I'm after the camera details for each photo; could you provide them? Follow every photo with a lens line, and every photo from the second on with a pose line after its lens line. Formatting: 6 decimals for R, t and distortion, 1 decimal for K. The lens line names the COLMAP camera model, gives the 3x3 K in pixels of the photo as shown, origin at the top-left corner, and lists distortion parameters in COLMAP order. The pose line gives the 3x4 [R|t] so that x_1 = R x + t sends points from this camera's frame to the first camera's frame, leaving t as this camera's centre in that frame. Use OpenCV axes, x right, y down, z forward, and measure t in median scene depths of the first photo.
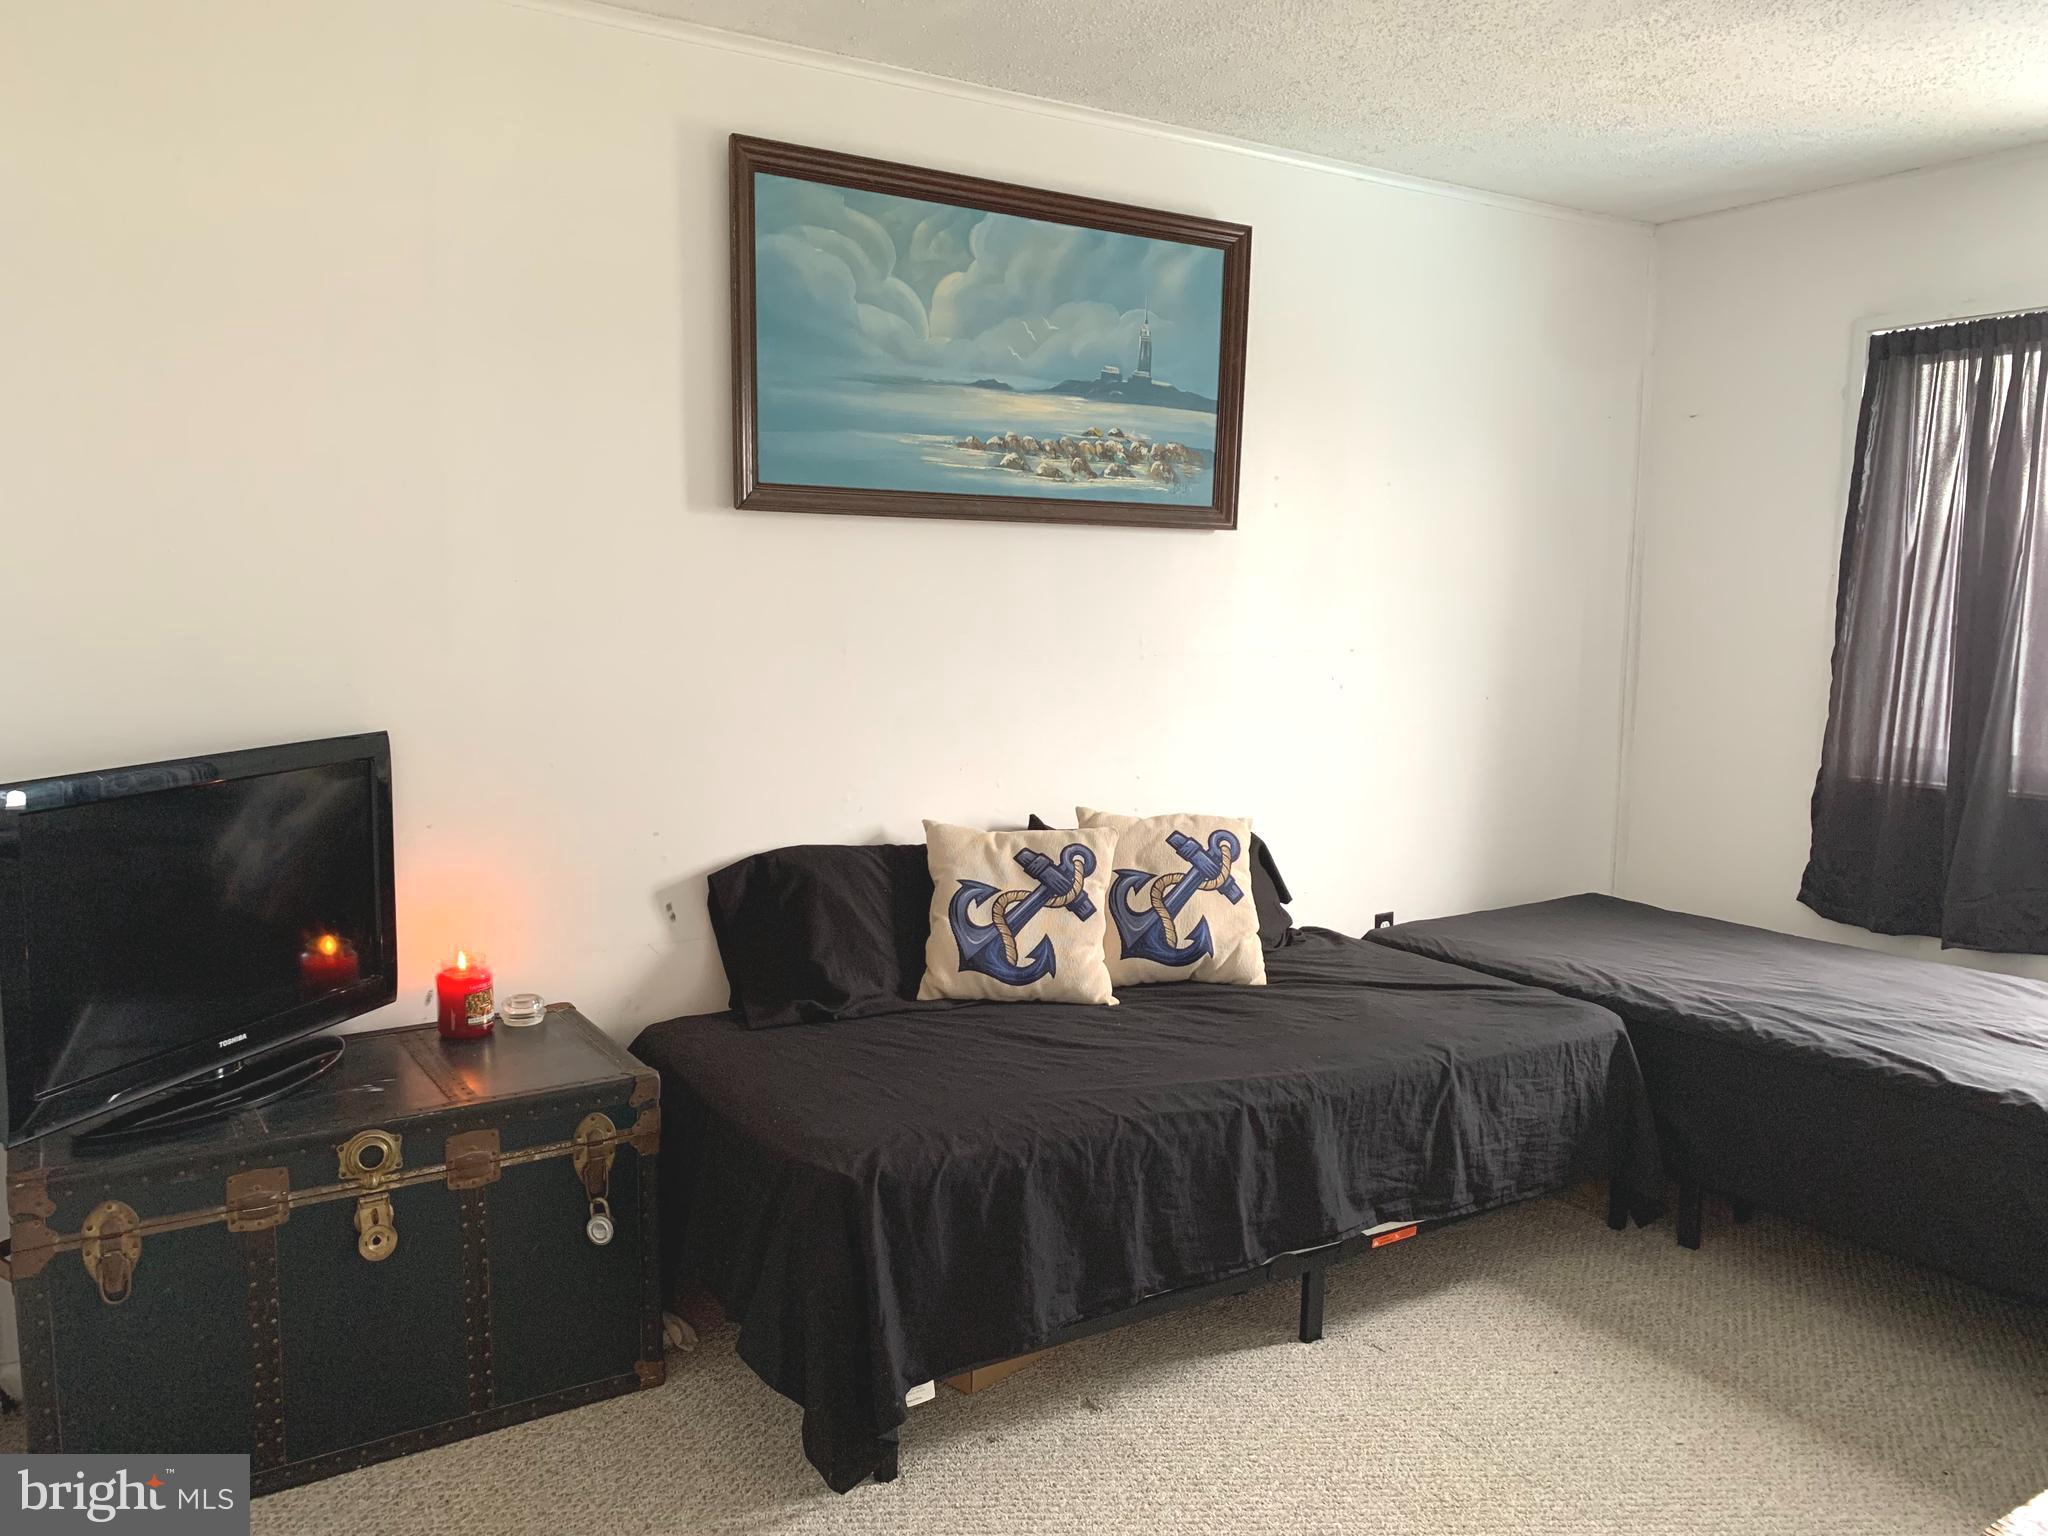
lens RADIAL K [[1549.7, 0, 1025.9], [0, 1549.7, 785.9], [0, 0, 1]] dist [0.033467, -0.034606]
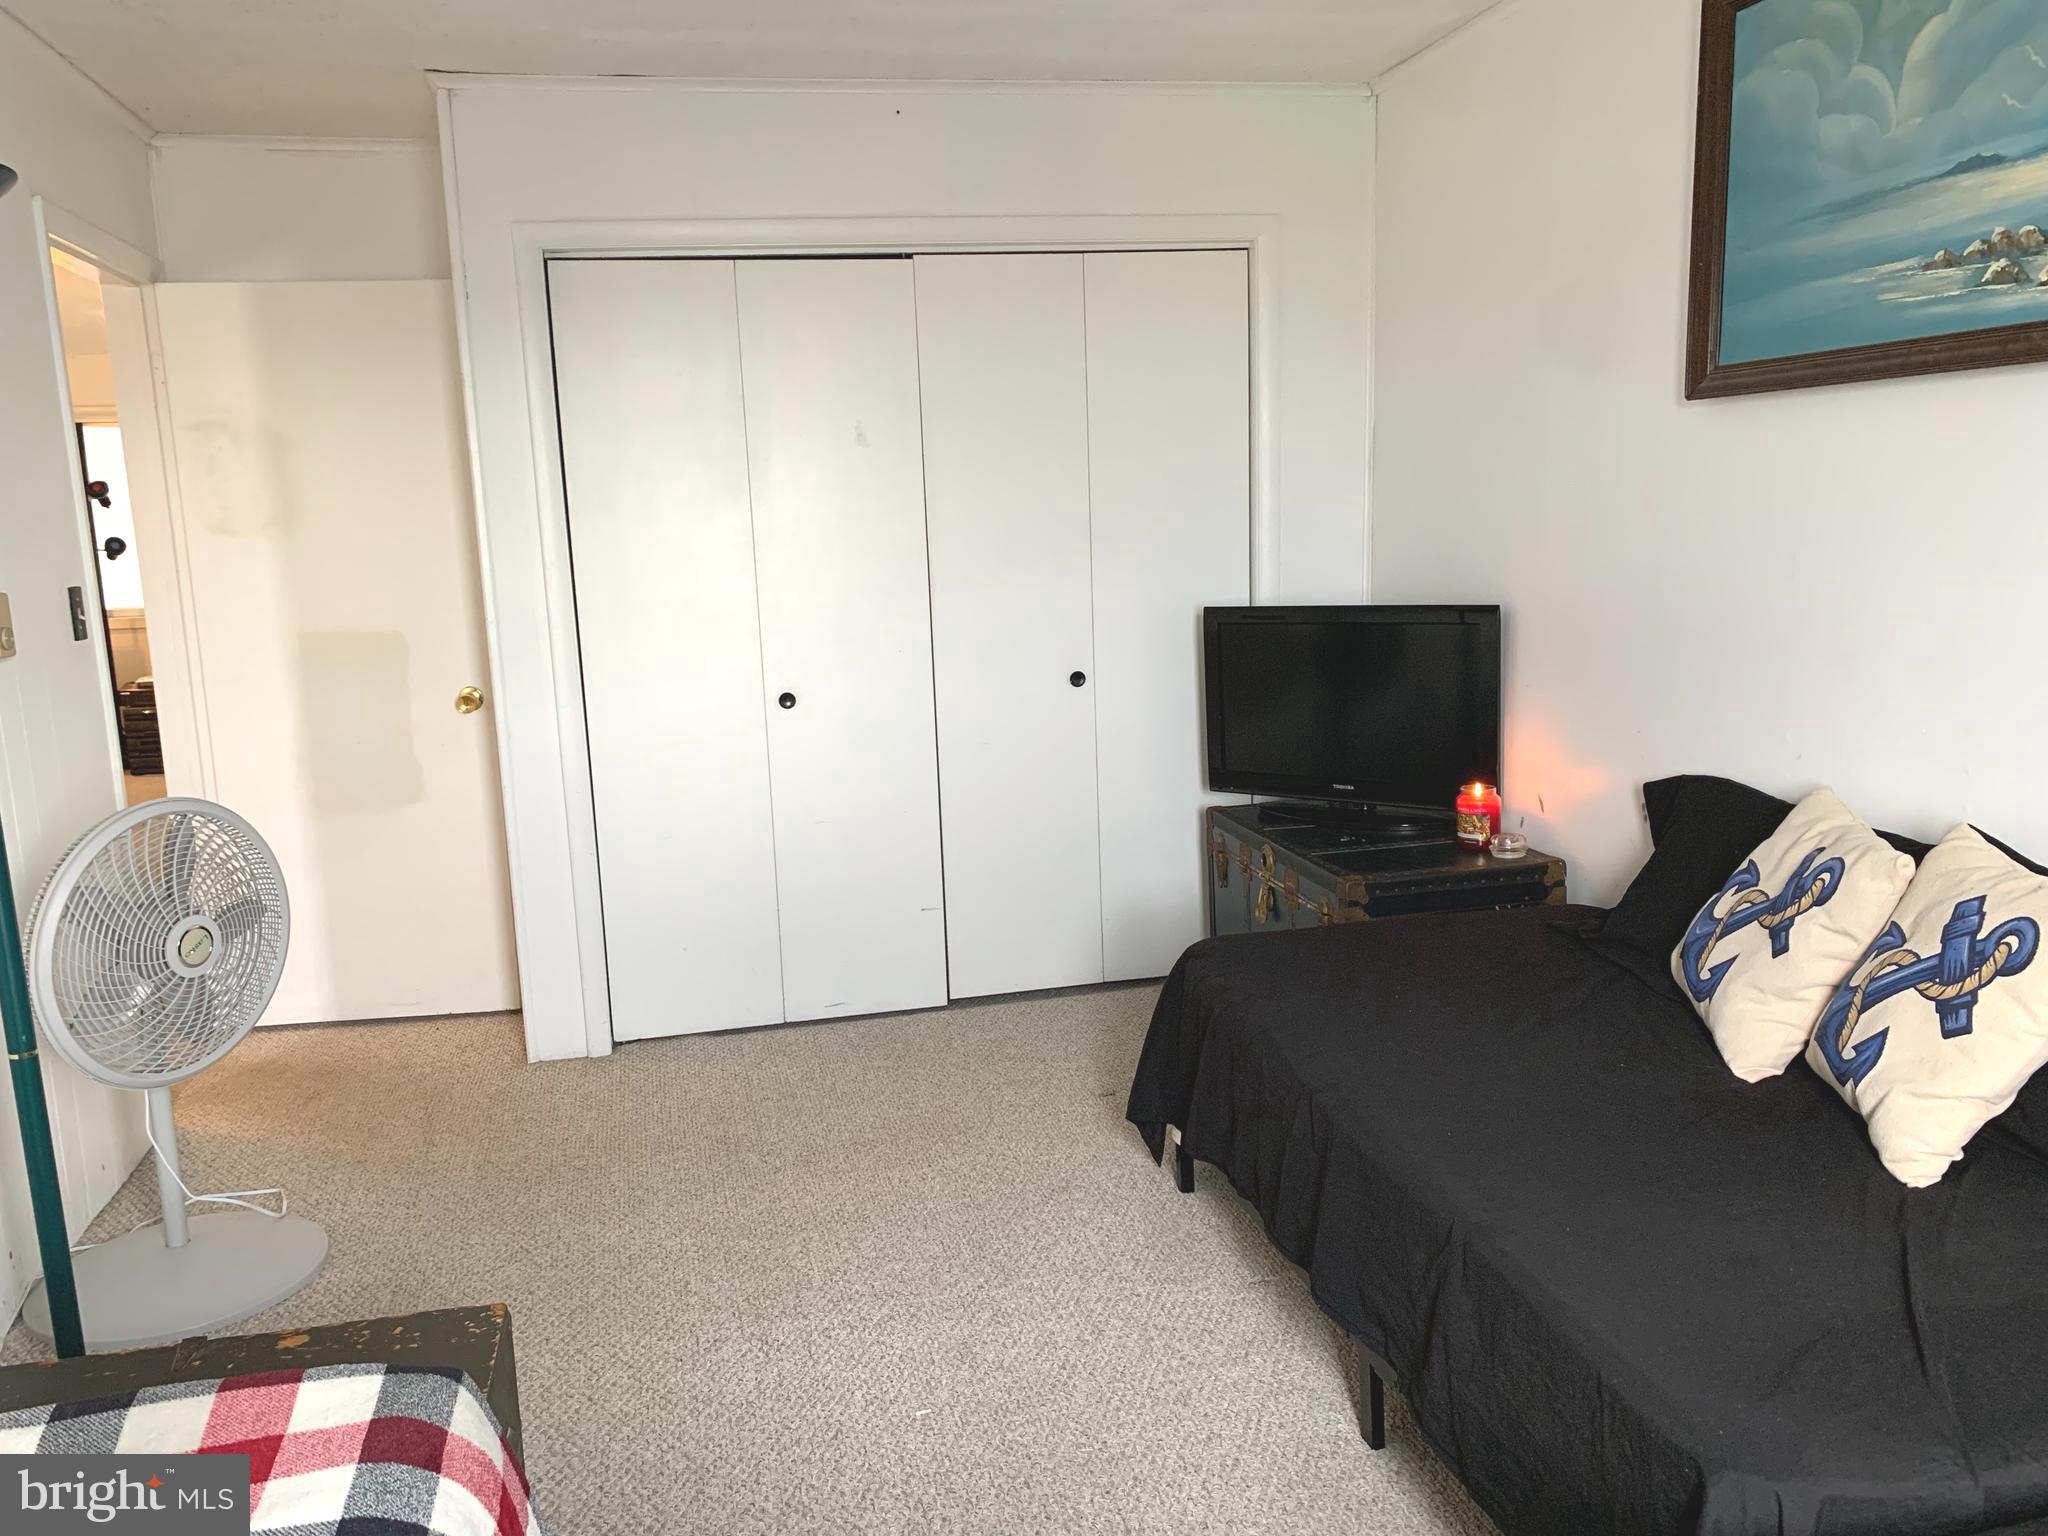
lens RADIAL K [[1549.7, 0, 1014.7], [0, 1549.7, 784.7], [0, 0, 1]] dist [0.033467, -0.034606]
pose [[-0.347204, 0.170554, -0.922150, 0.813295], [-0.087485, 0.973144, 0.212925, -0.110832], [0.933700, 0.154603, -0.322959, 0.909895]]
